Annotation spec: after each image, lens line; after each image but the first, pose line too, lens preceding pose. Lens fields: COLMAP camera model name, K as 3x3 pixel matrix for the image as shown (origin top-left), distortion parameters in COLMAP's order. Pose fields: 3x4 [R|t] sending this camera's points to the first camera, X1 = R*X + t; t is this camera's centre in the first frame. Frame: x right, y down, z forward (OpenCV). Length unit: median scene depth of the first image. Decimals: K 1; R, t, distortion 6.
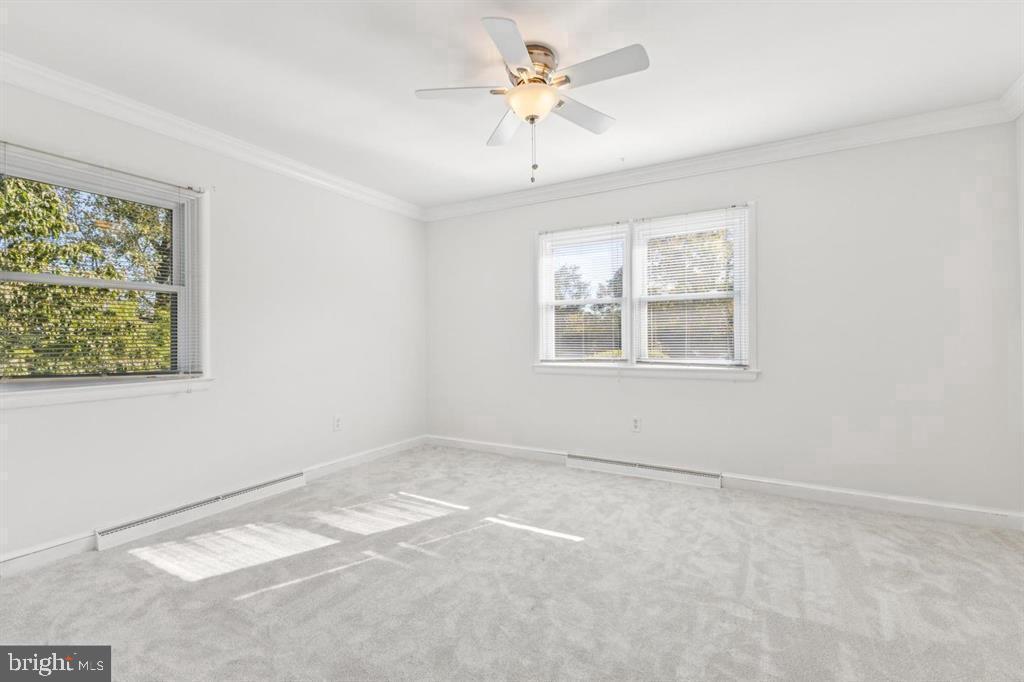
lens RADIAL K [[451.5, 0, 522.3], [0, 451.5, 335.9], [0, 0, 1]] dist [0.015124, -0.001646]
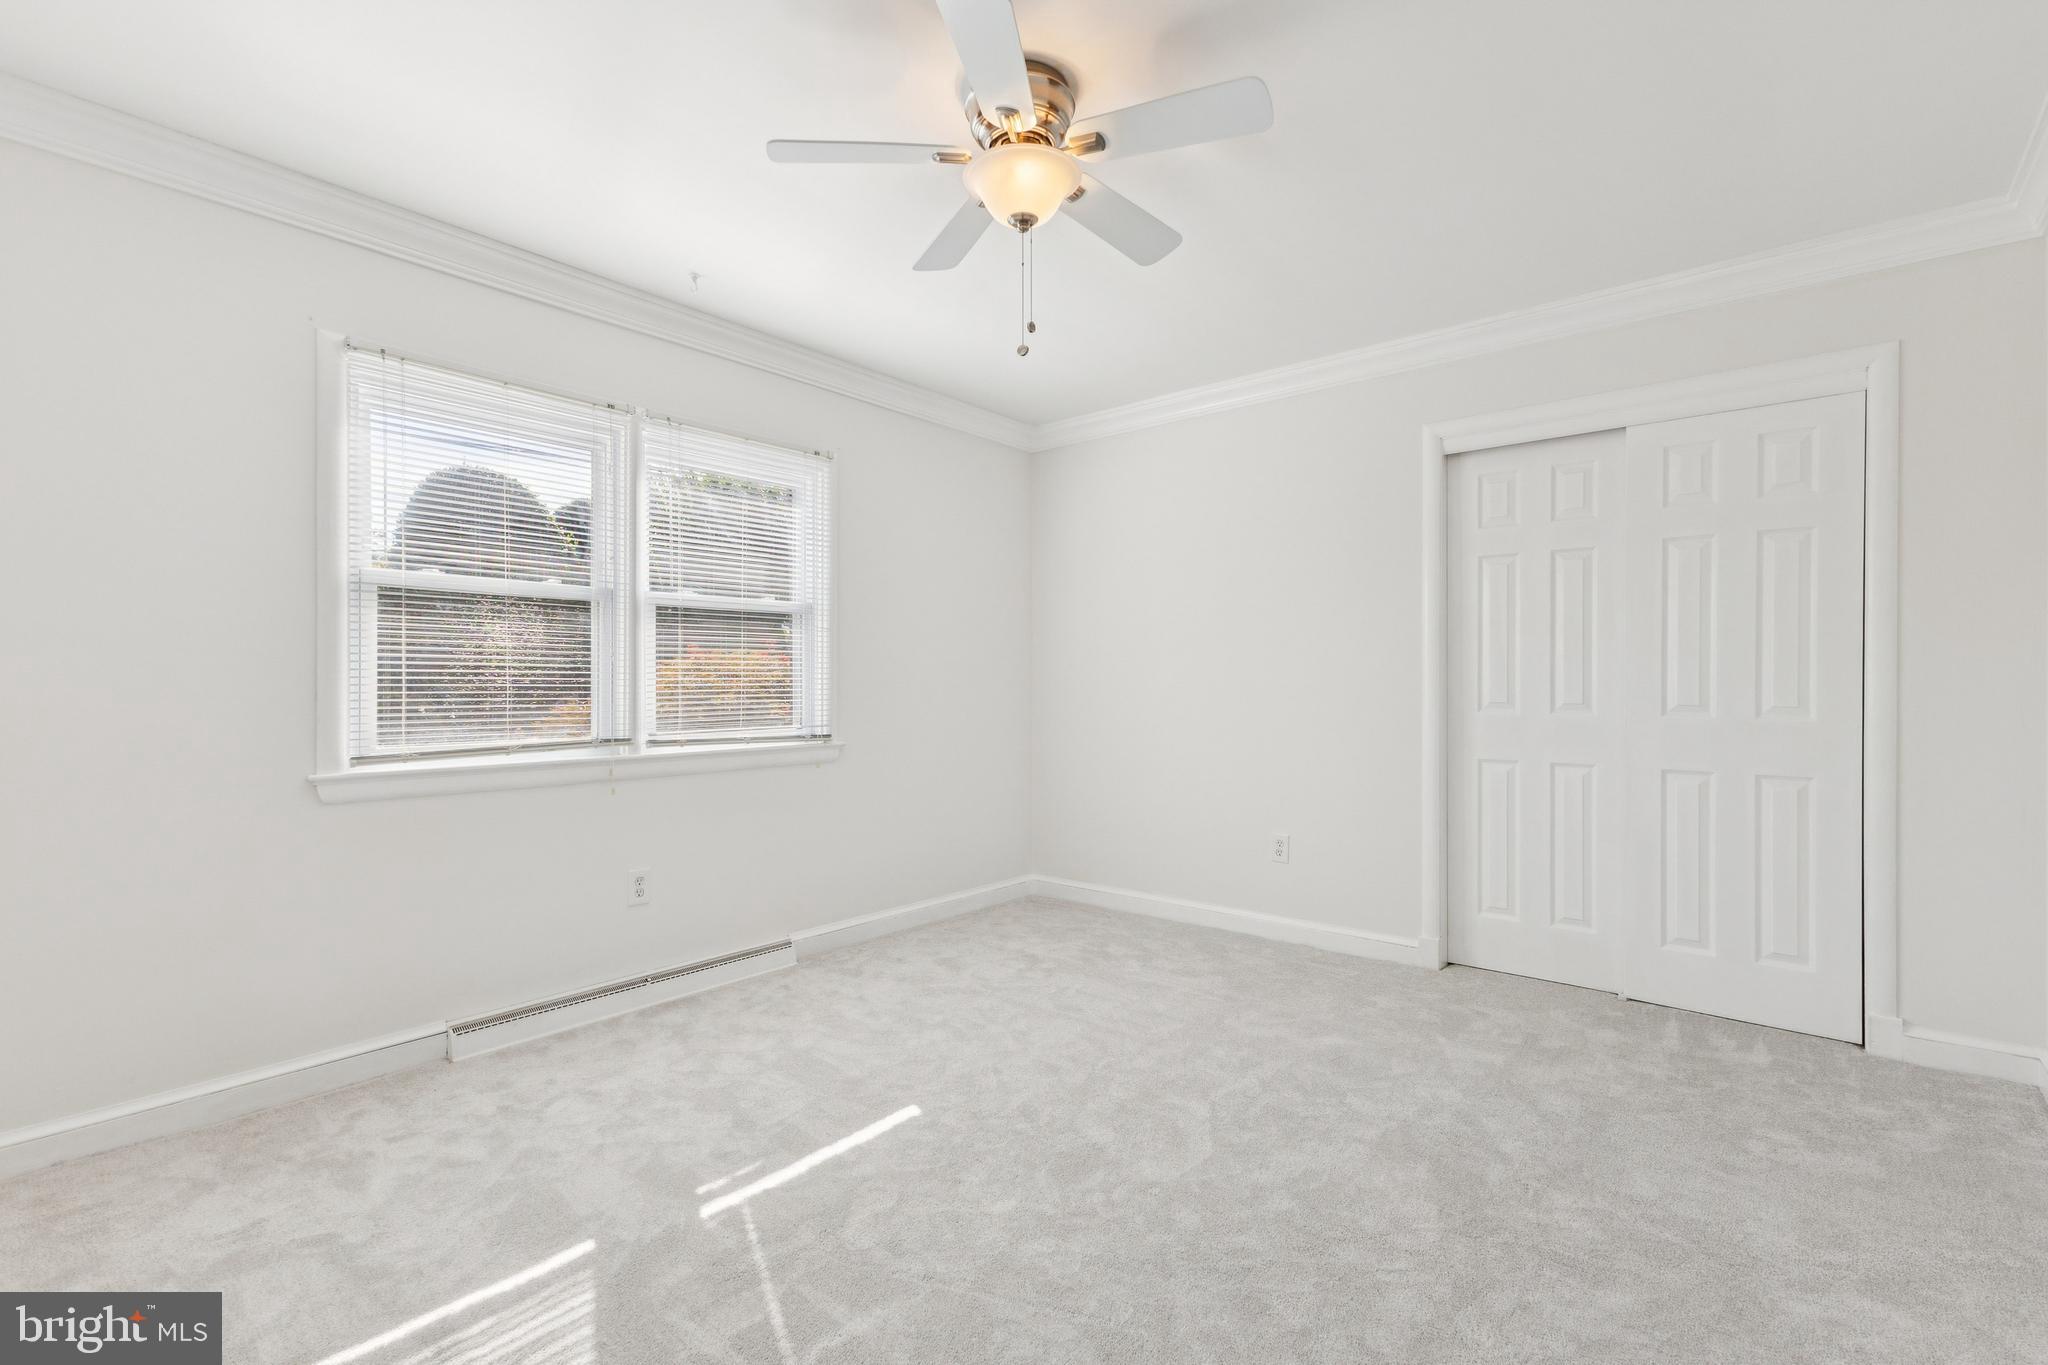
lens RADIAL K [[903.0, 0, 1038.2], [0, 903.0, 688.4], [0, 0, 1]] dist [0.015124, -0.001646]
pose [[0.194163, 0.001436, 0.980968, -0.577804], [-0.003905, 0.999992, -0.000691, 0.005740], [-0.980961, -0.003696, 0.194167, 0.510944]]
